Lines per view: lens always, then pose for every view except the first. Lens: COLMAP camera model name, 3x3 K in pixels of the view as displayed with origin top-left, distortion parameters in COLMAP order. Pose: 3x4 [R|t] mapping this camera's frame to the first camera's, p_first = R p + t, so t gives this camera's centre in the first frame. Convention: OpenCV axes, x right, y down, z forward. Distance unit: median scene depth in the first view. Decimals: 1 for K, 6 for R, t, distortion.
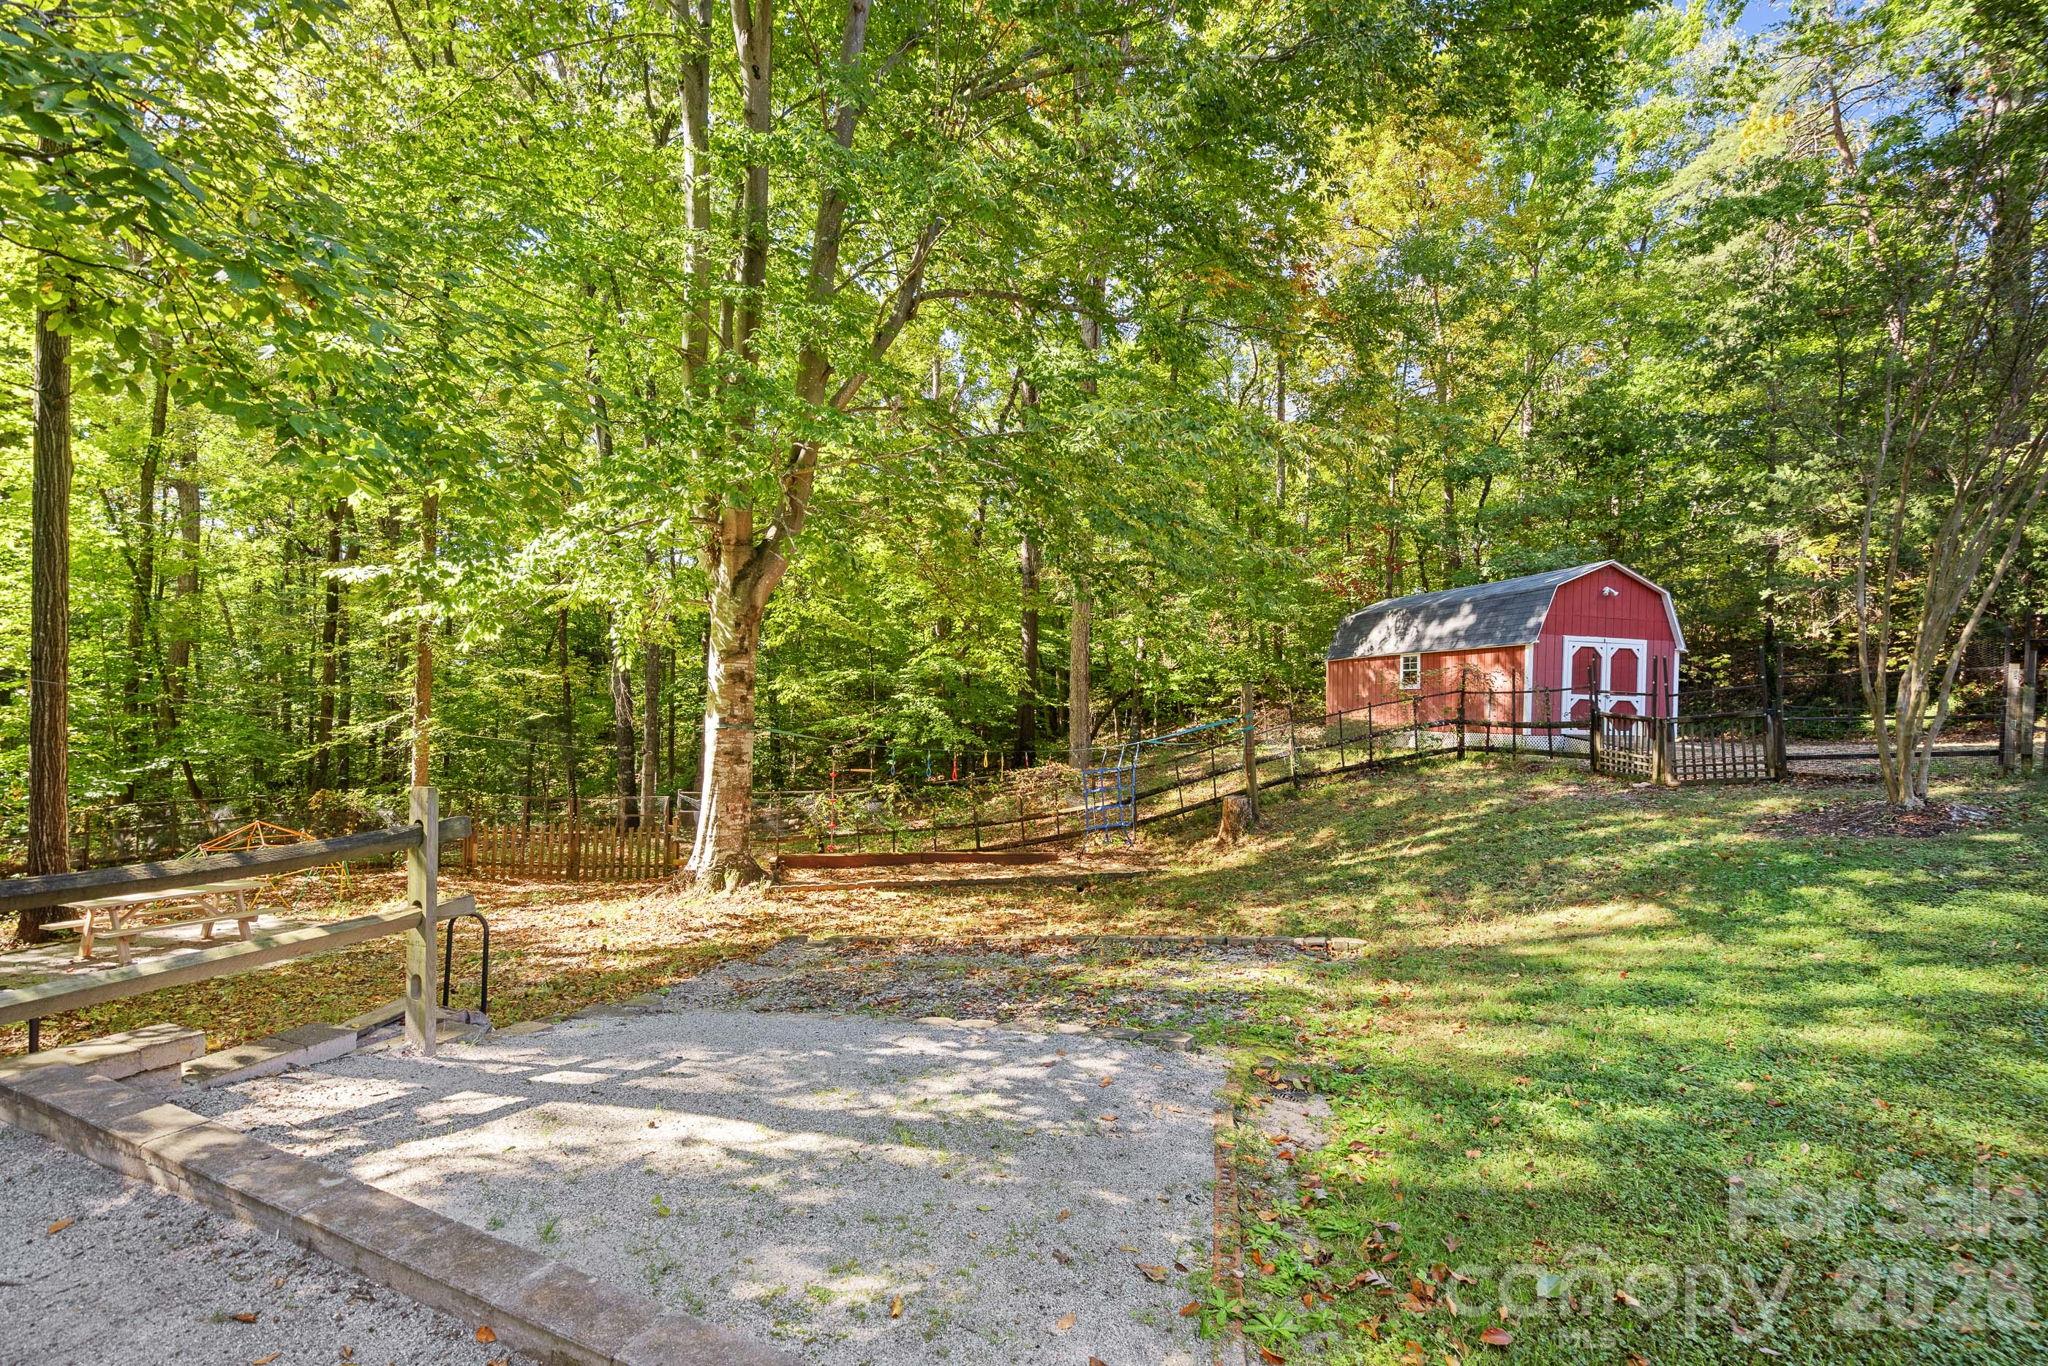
lens RADIAL K [[1009.8, 0, 1024.0], [0, 1009.8, 683.0], [0, 0, 1]] dist [0.044366, 0.000527]
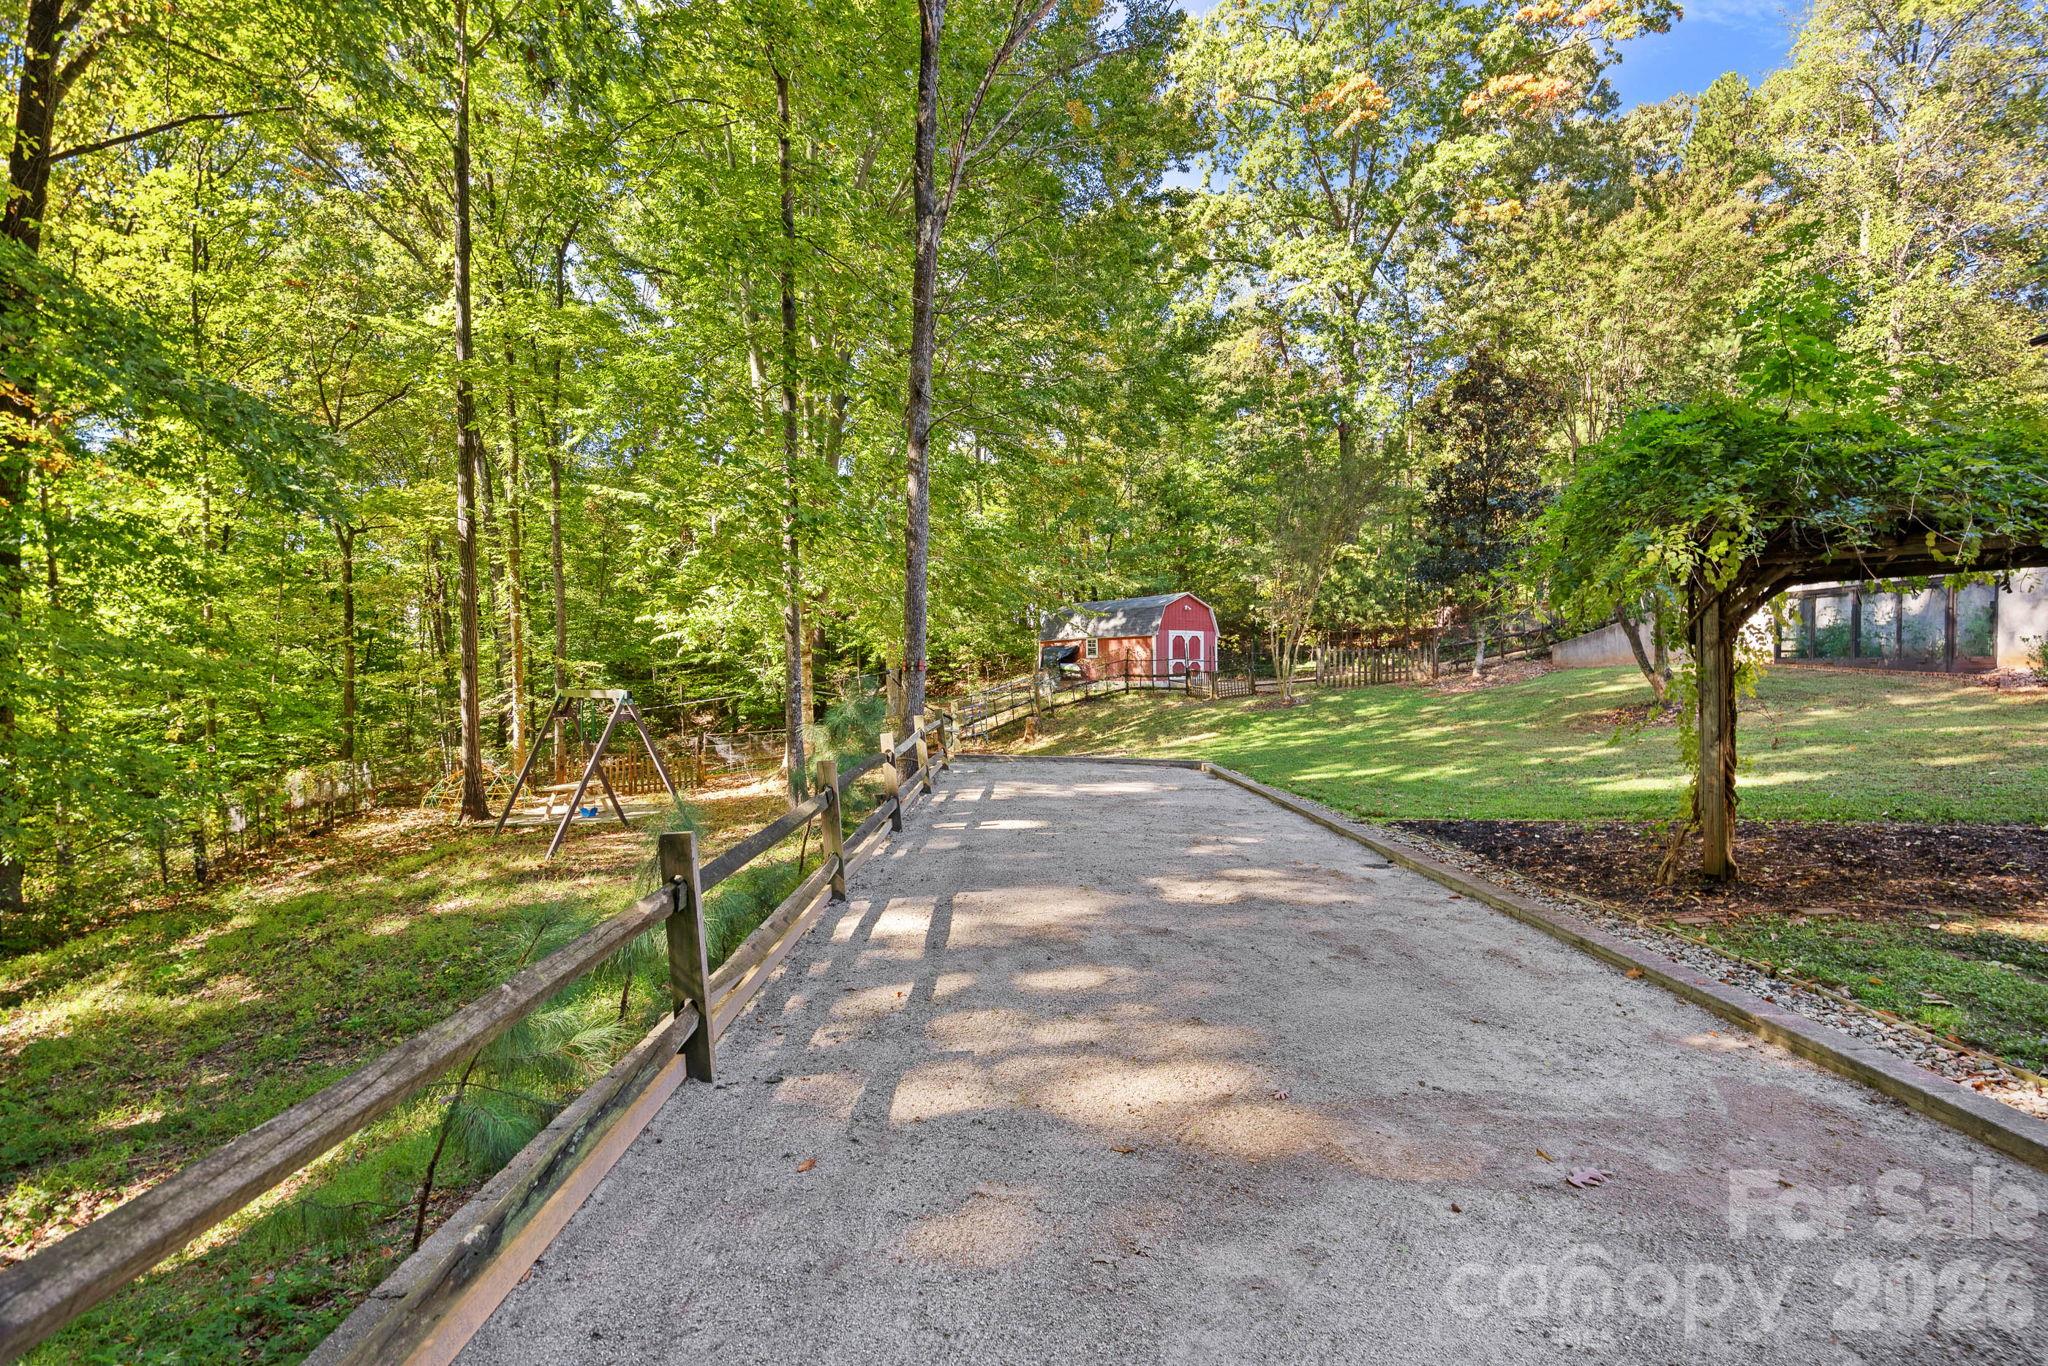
lens RADIAL K [[951.5, 0, 1030.3], [0, 951.5, 673.8], [0, 0, 1]] dist [-0.010094, 0.000876]
pose [[0.928116, -0.031336, 0.370971, -0.408647], [0.021022, 0.999273, 0.031814, -0.026307], [-0.371698, -0.021729, 0.928099, -0.615167]]
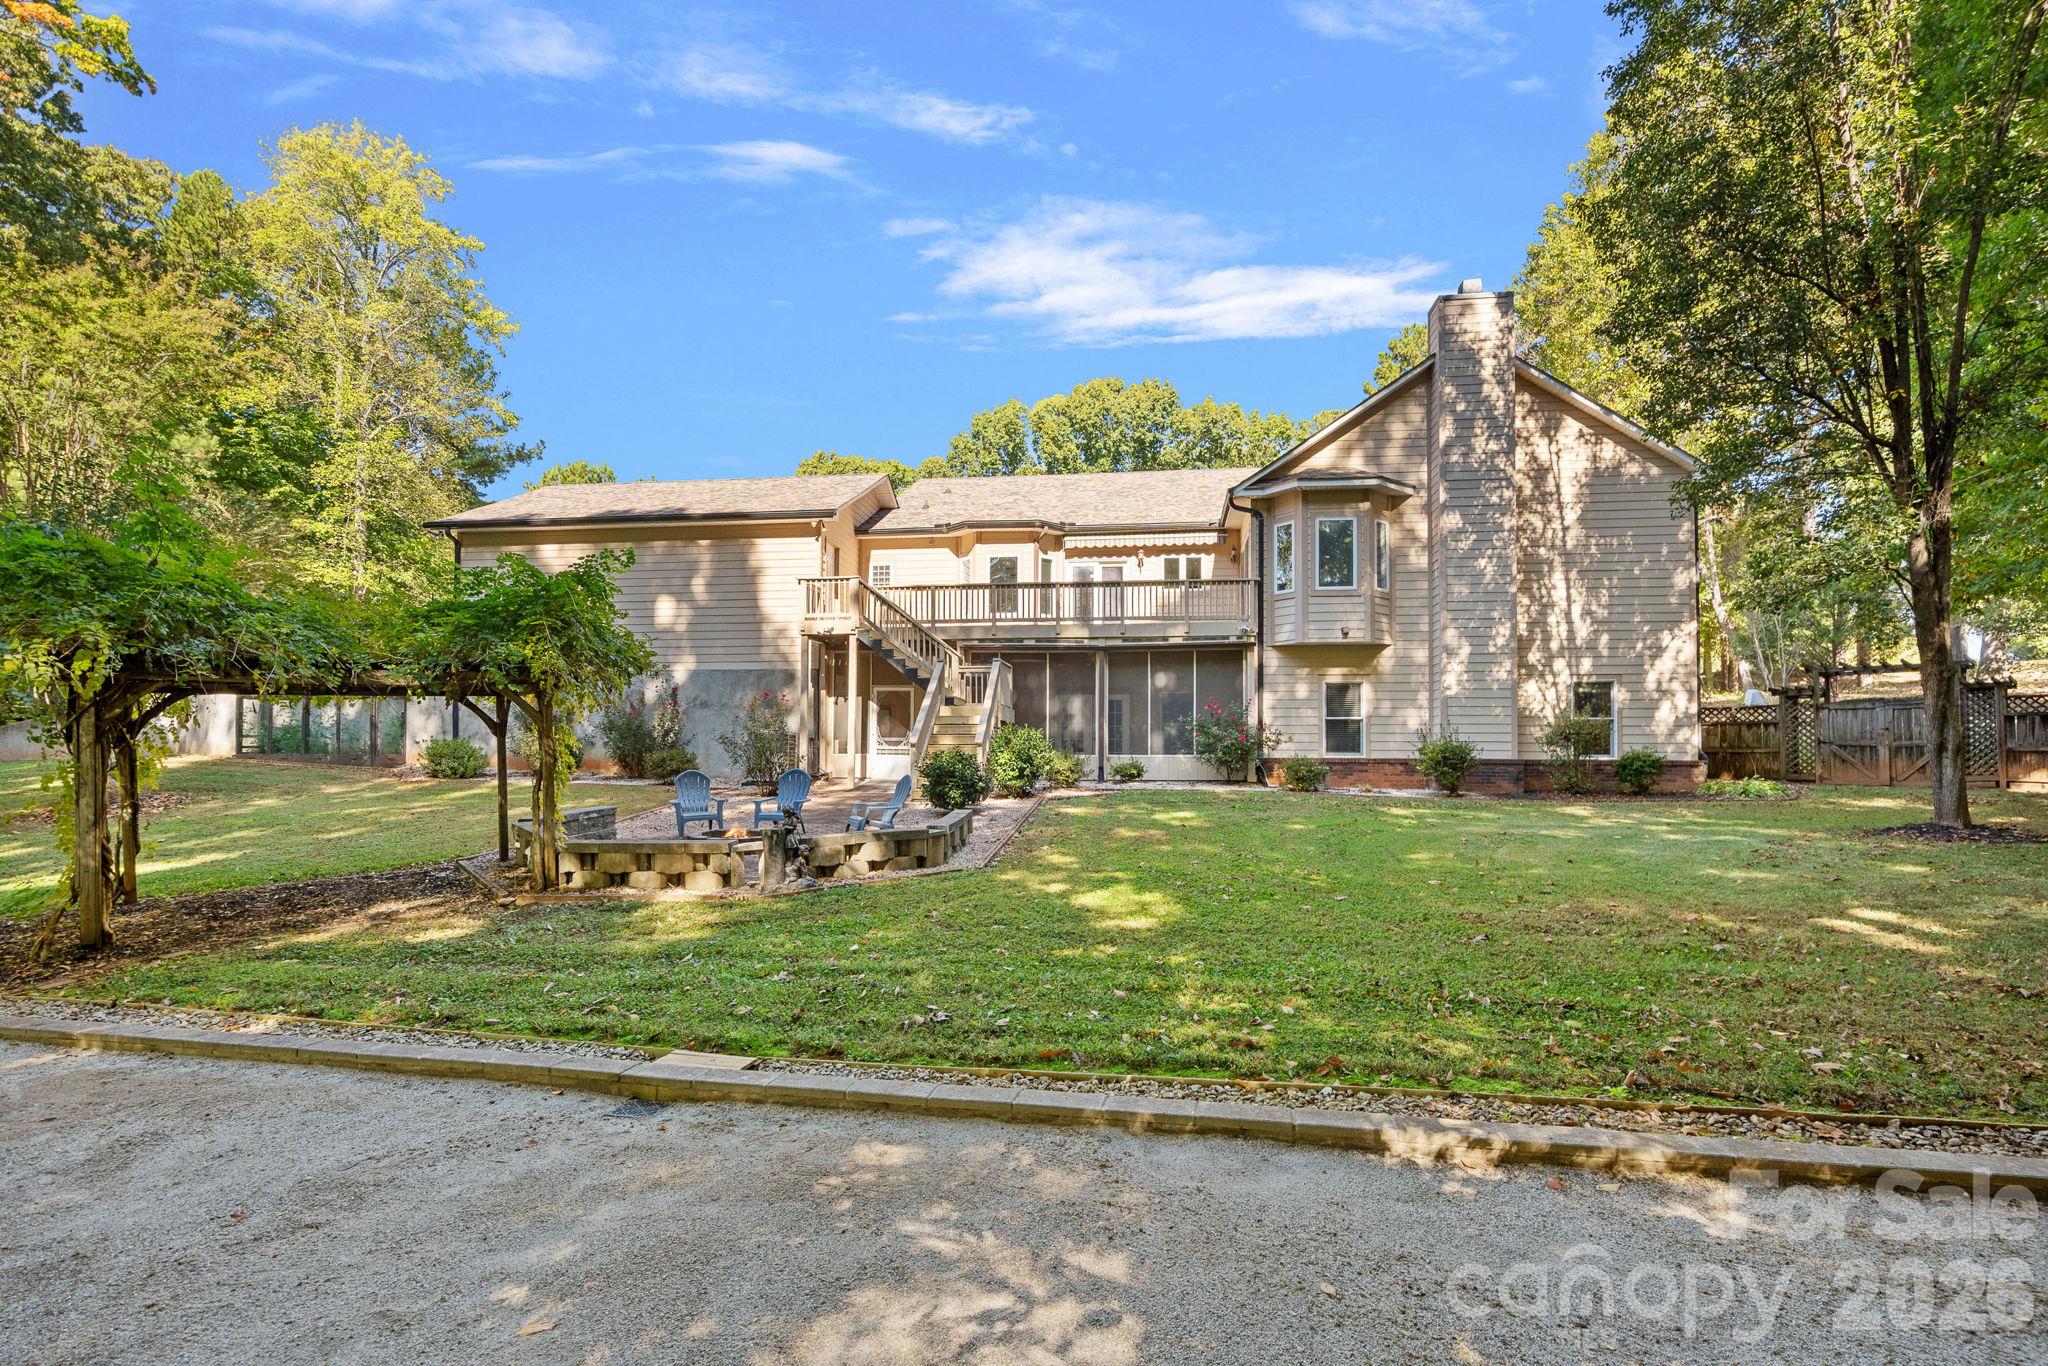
lens RADIAL K [[949.4, 0, 1024.1], [0, 949.4, 754.7], [0, 0, 1]] dist [-0.000205, 0.000726]
pose [[-0.133804, -0.019707, 0.990812, -0.760724], [-0.024278, 0.999567, 0.016603, -0.050662], [-0.990710, -0.021833, -0.134224, -1.041832]]
